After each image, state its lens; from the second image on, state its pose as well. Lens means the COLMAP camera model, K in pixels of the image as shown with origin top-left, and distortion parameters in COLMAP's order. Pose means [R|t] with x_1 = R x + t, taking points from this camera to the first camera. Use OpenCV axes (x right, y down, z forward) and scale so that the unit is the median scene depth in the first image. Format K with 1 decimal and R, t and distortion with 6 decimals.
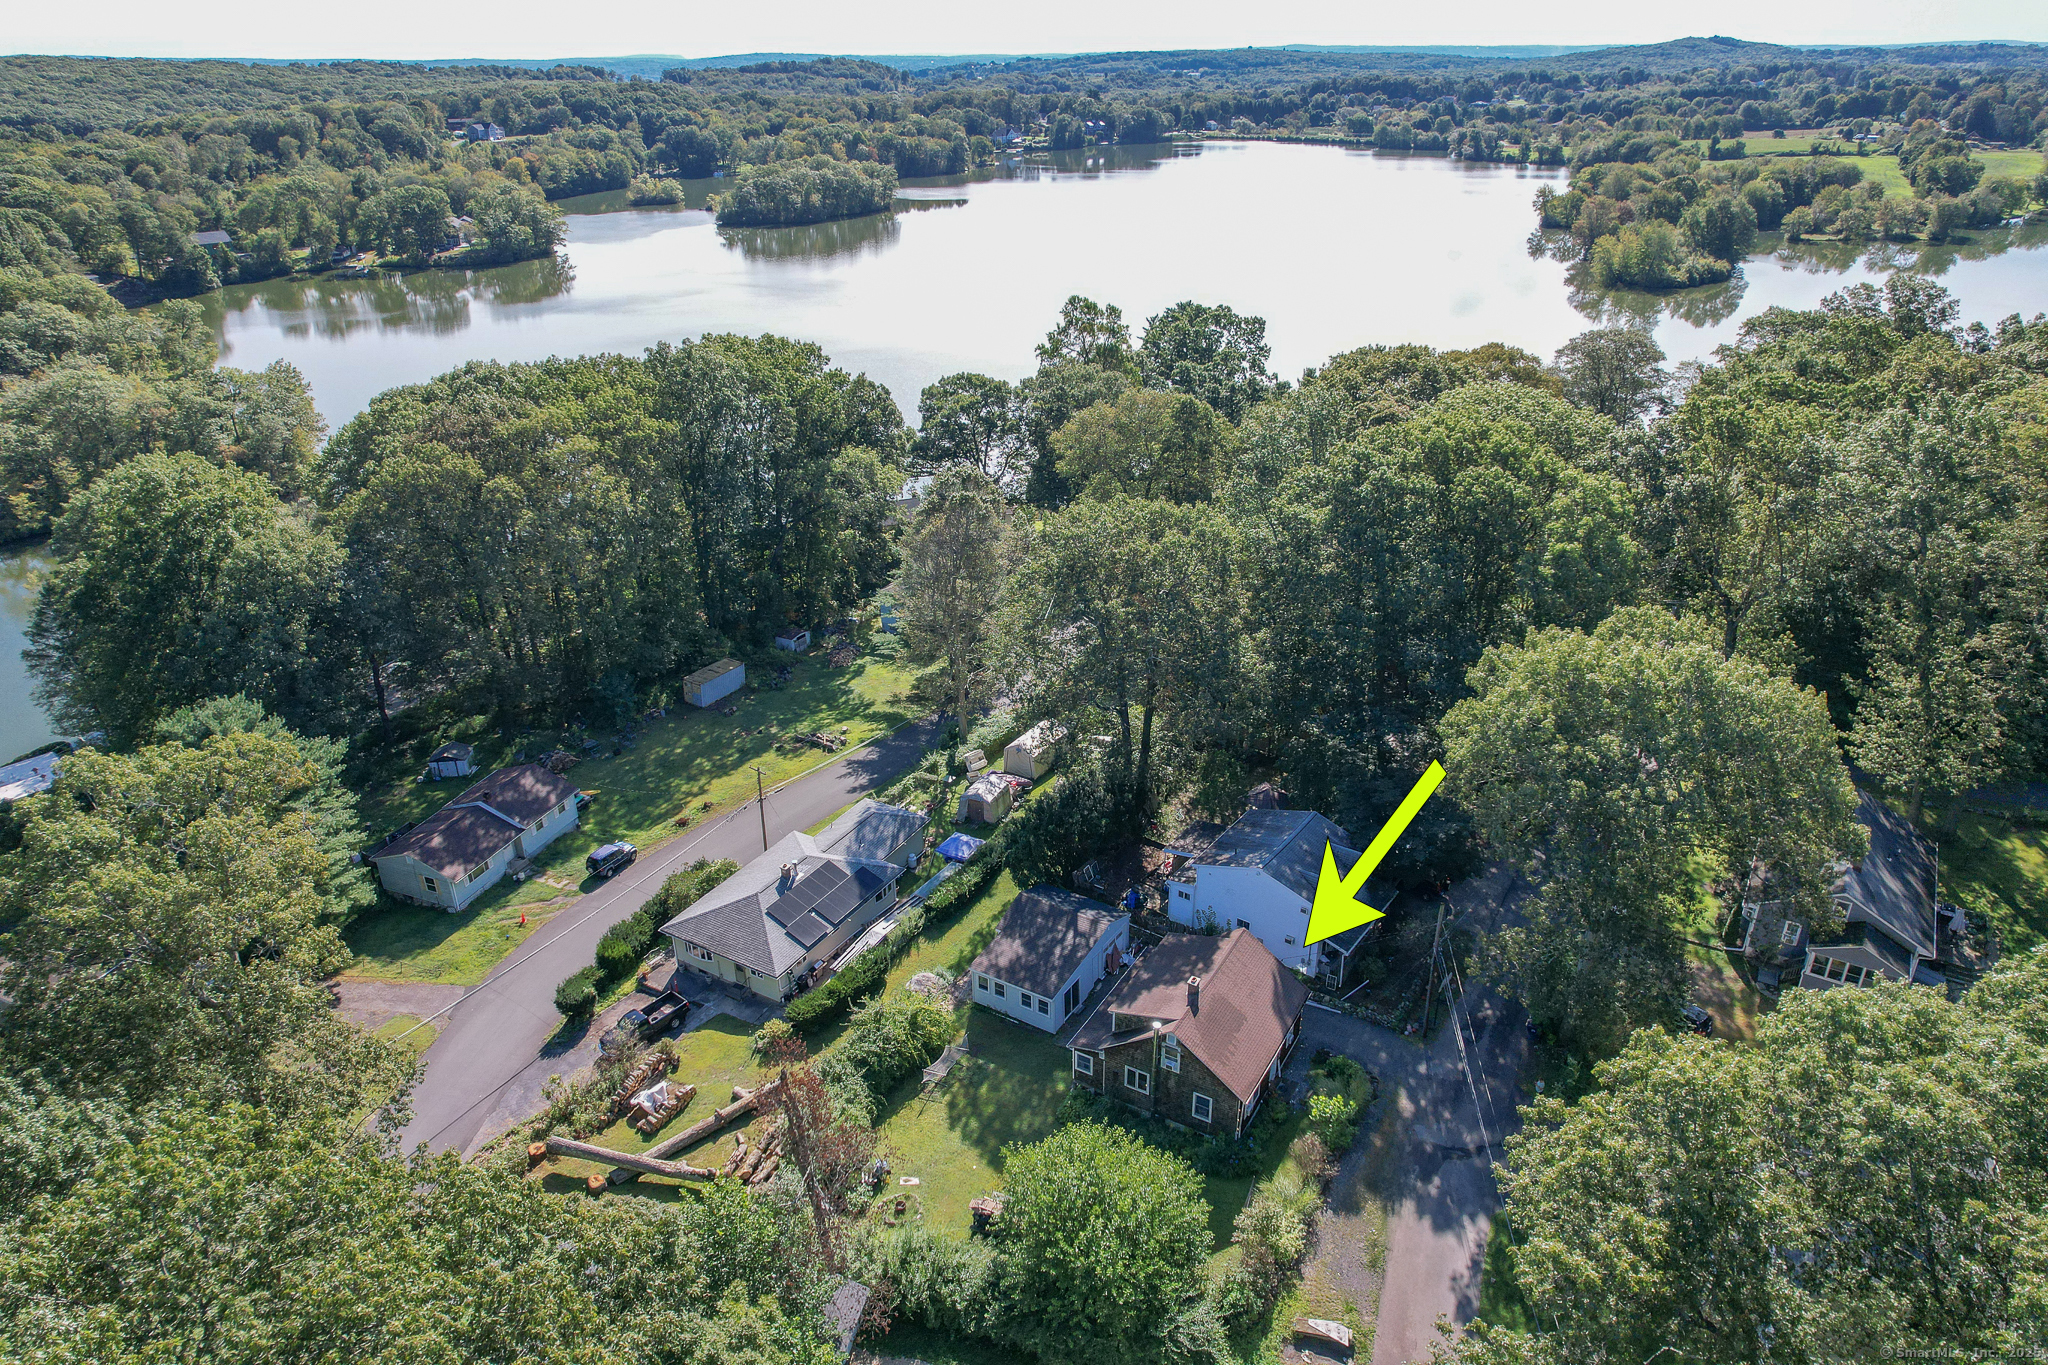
lens RADIAL K [[1311.1, 0, 1029.0], [0, 1311.1, 685.1], [0, 0, 1]] dist [-0.077936, 0.084197]
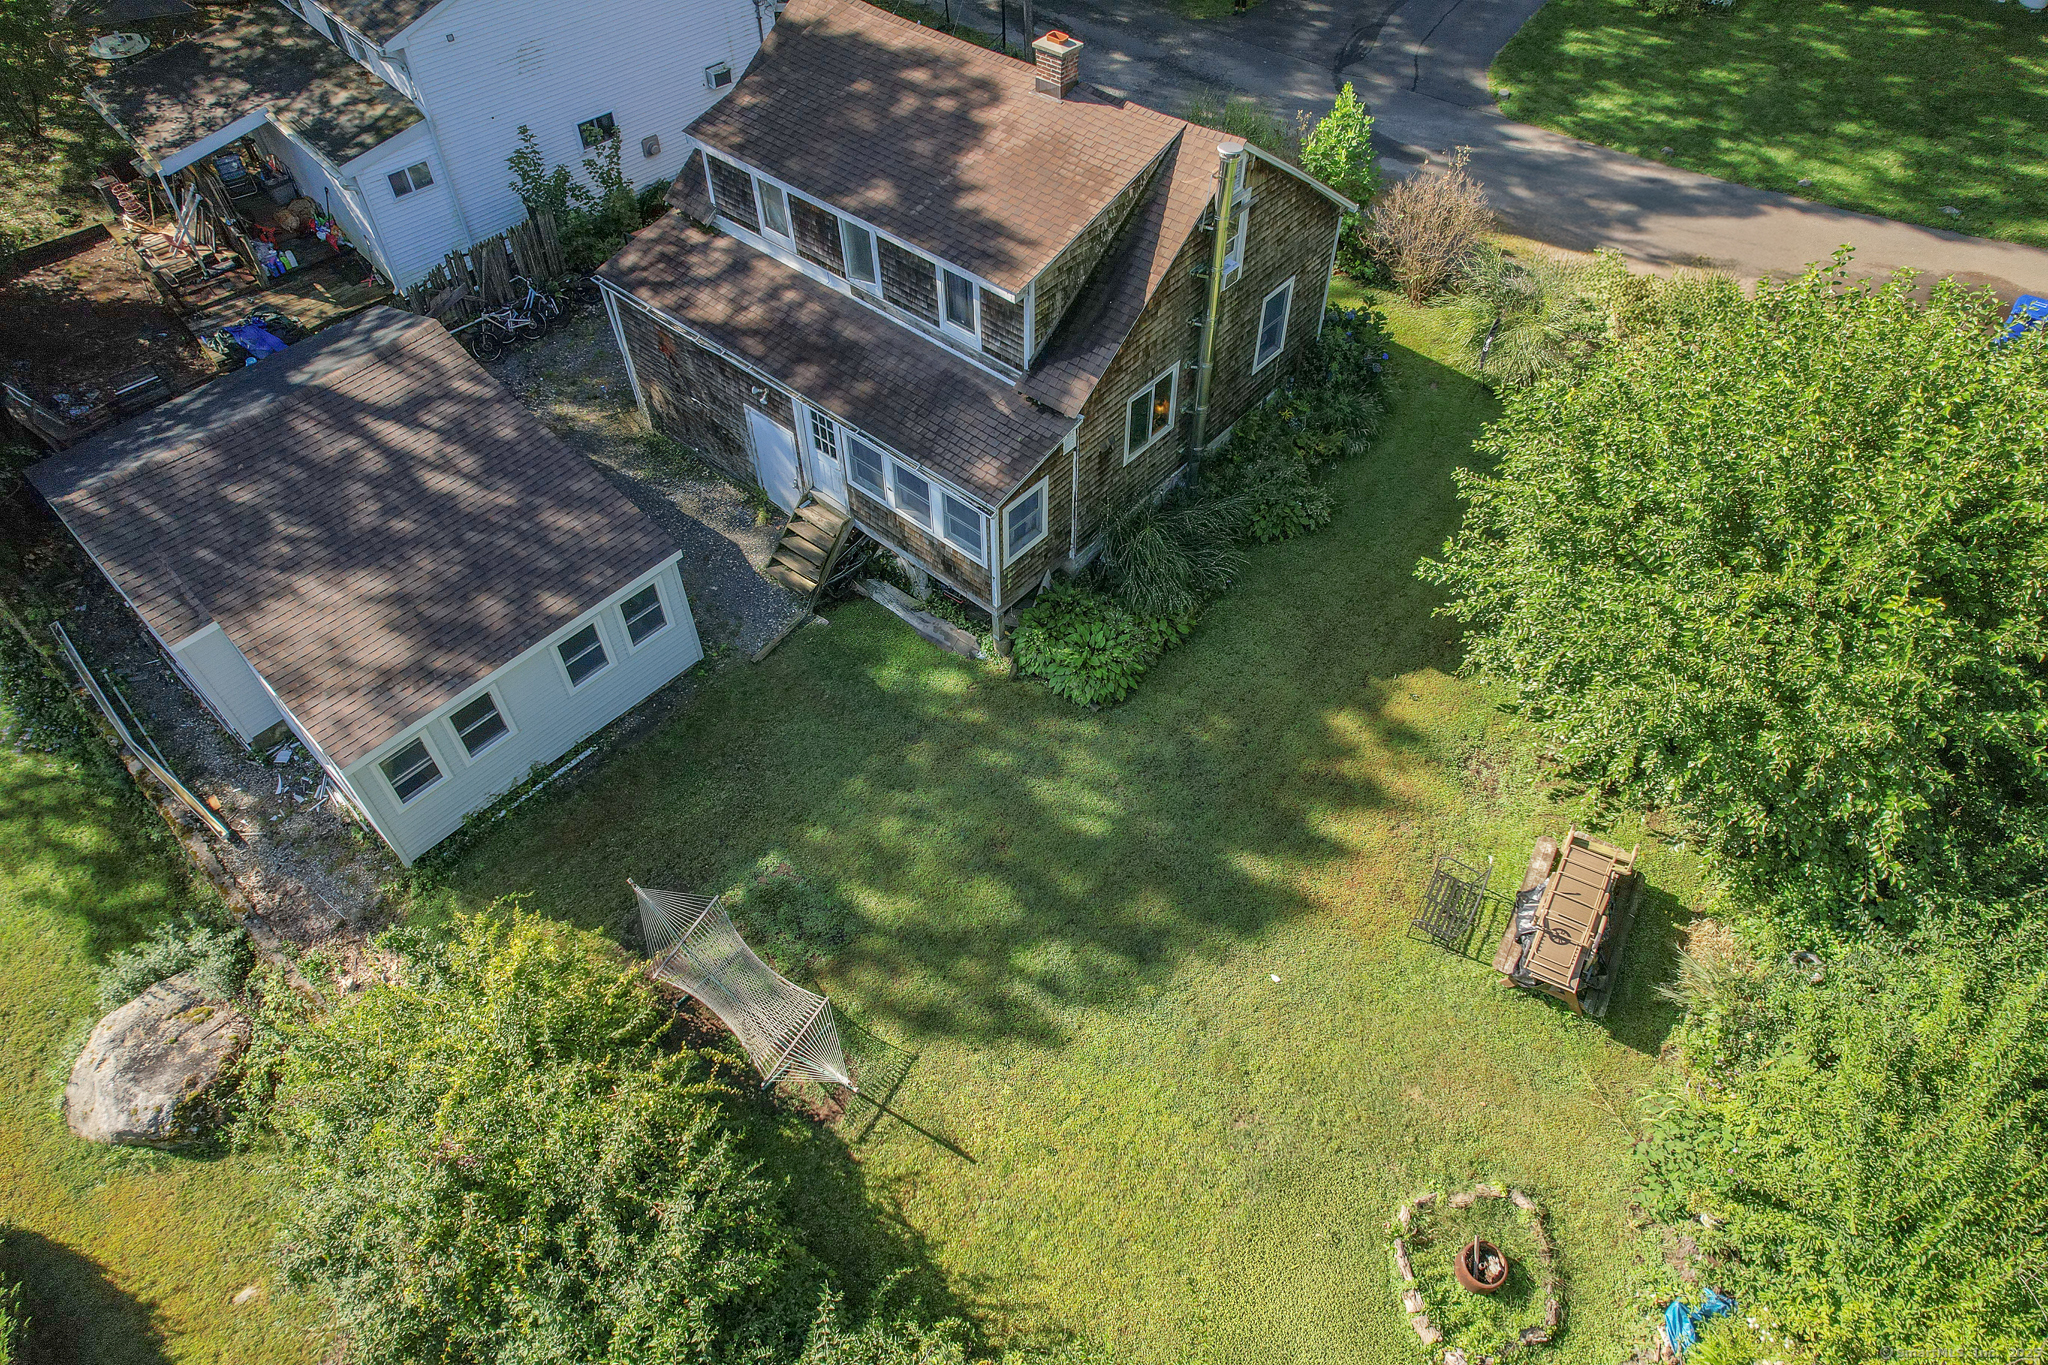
lens RADIAL K [[1207.3, 0, 1024.0], [0, 1207.3, 682.5], [0, 0, 1]] dist [0.000378, 0.000368]
pose [[0.181332, -0.740635, 0.646977, -0.019752], [0.429173, 0.651527, 0.625558, 0.017025], [-0.884833, 0.164232, 0.436003, 0.107098]]
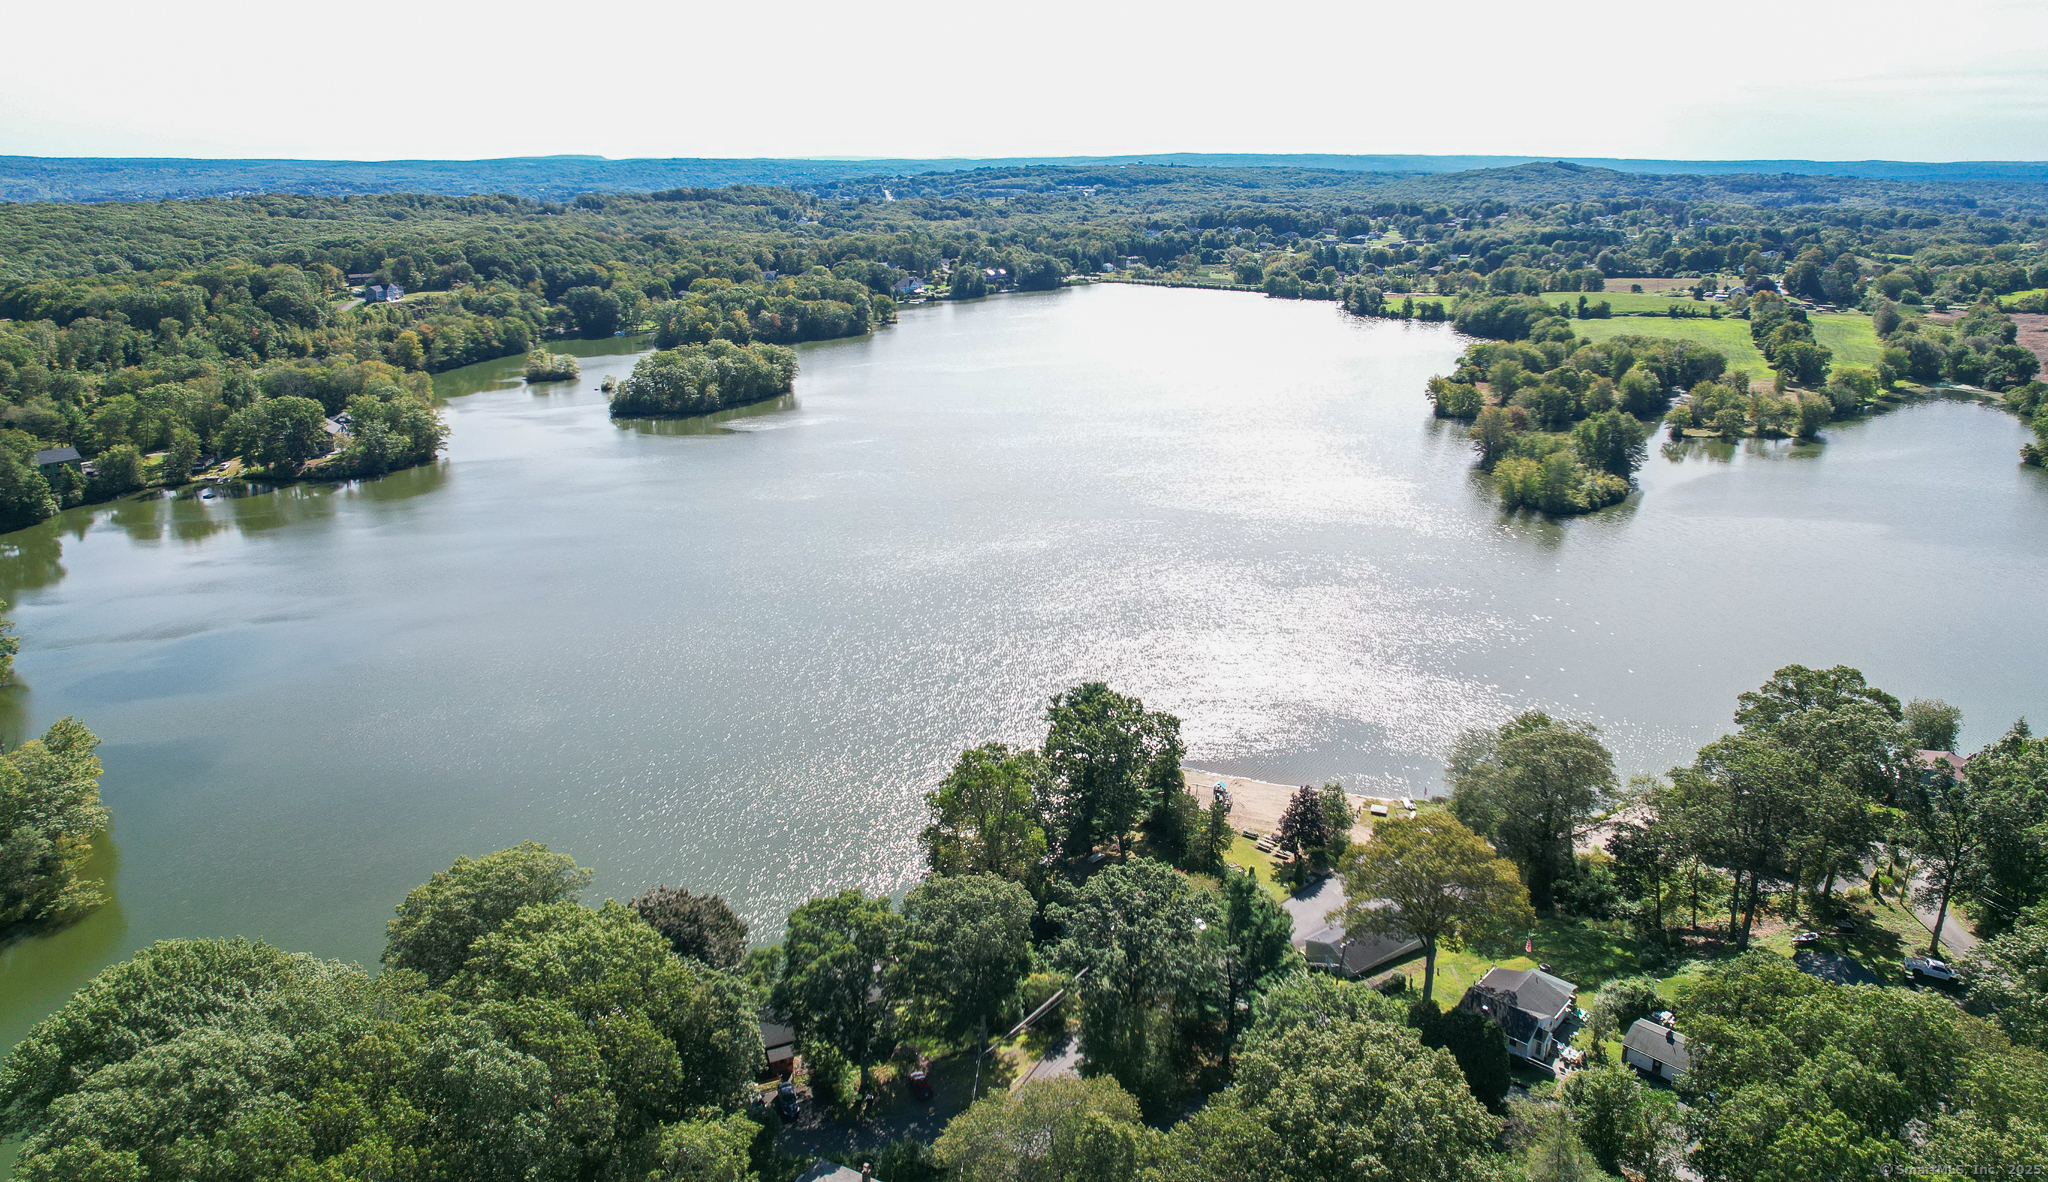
lens RADIAL K [[1307.3, 0, 1026.2], [0, 1307.3, 504.3], [0, 0, 1]] dist [-0.066619, 0.072031]
pose [[0.997622, -0.007645, 0.068497, 0.004830], [0.020592, 0.981496, -0.190372, -0.094919], [-0.065774, 0.191330, 0.979319, 0.031837]]
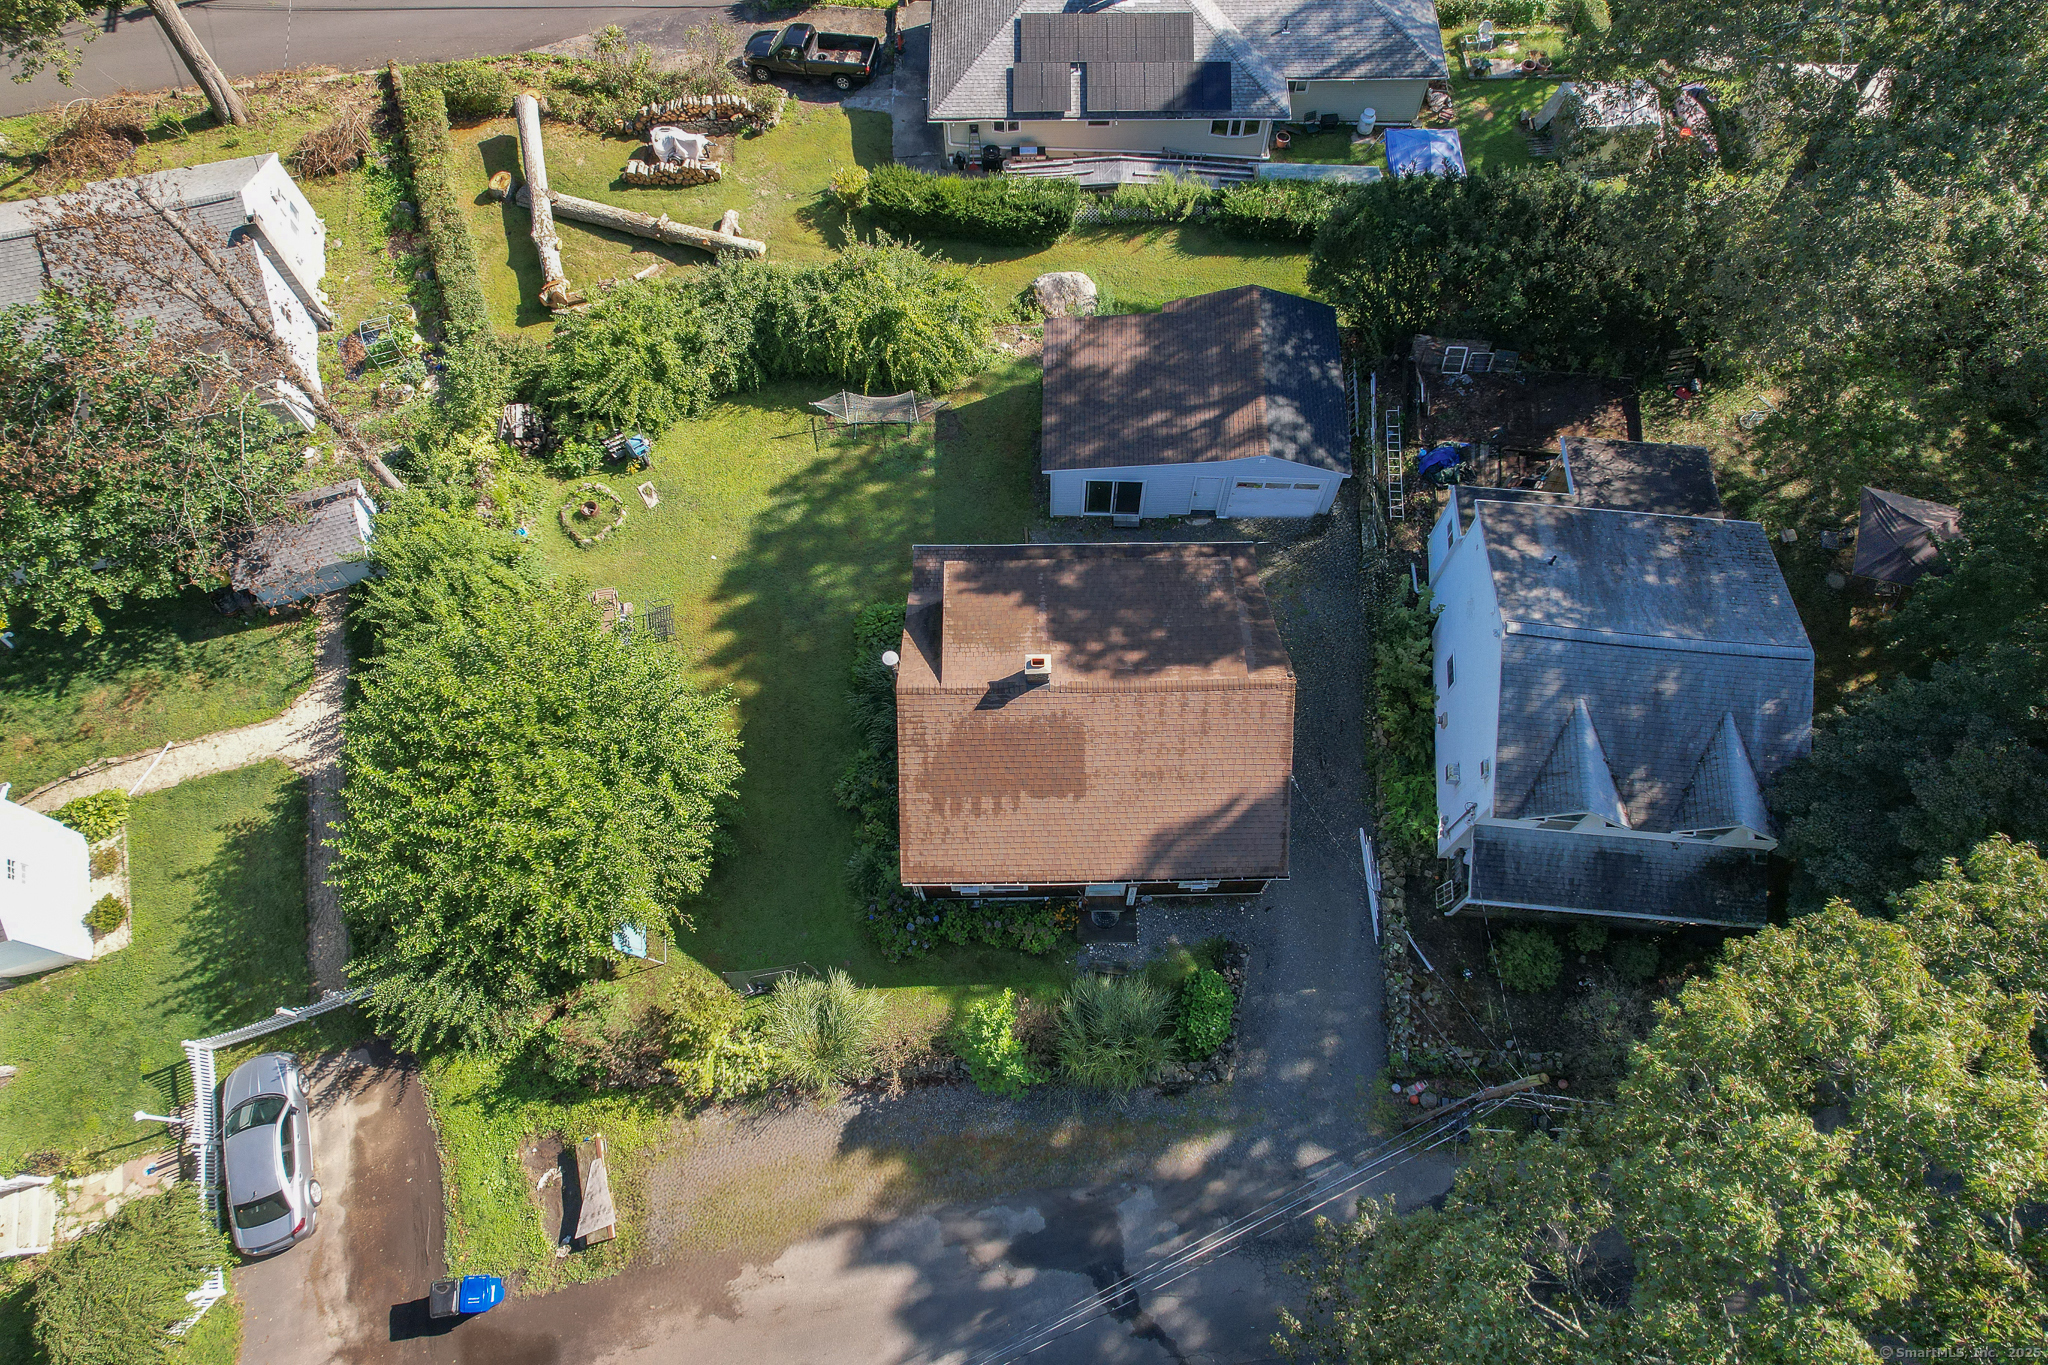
lens RADIAL K [[1326.3, 0, 1034.3], [0, 1326.3, 678.9], [0, 0, 1]] dist [-0.086176, 0.083731]
pose [[0.515332, 0.790793, -0.330272, 0.033687], [-0.384146, 0.557654, 0.735835, -0.013924], [0.766071, -0.252327, 0.591157, 0.084877]]
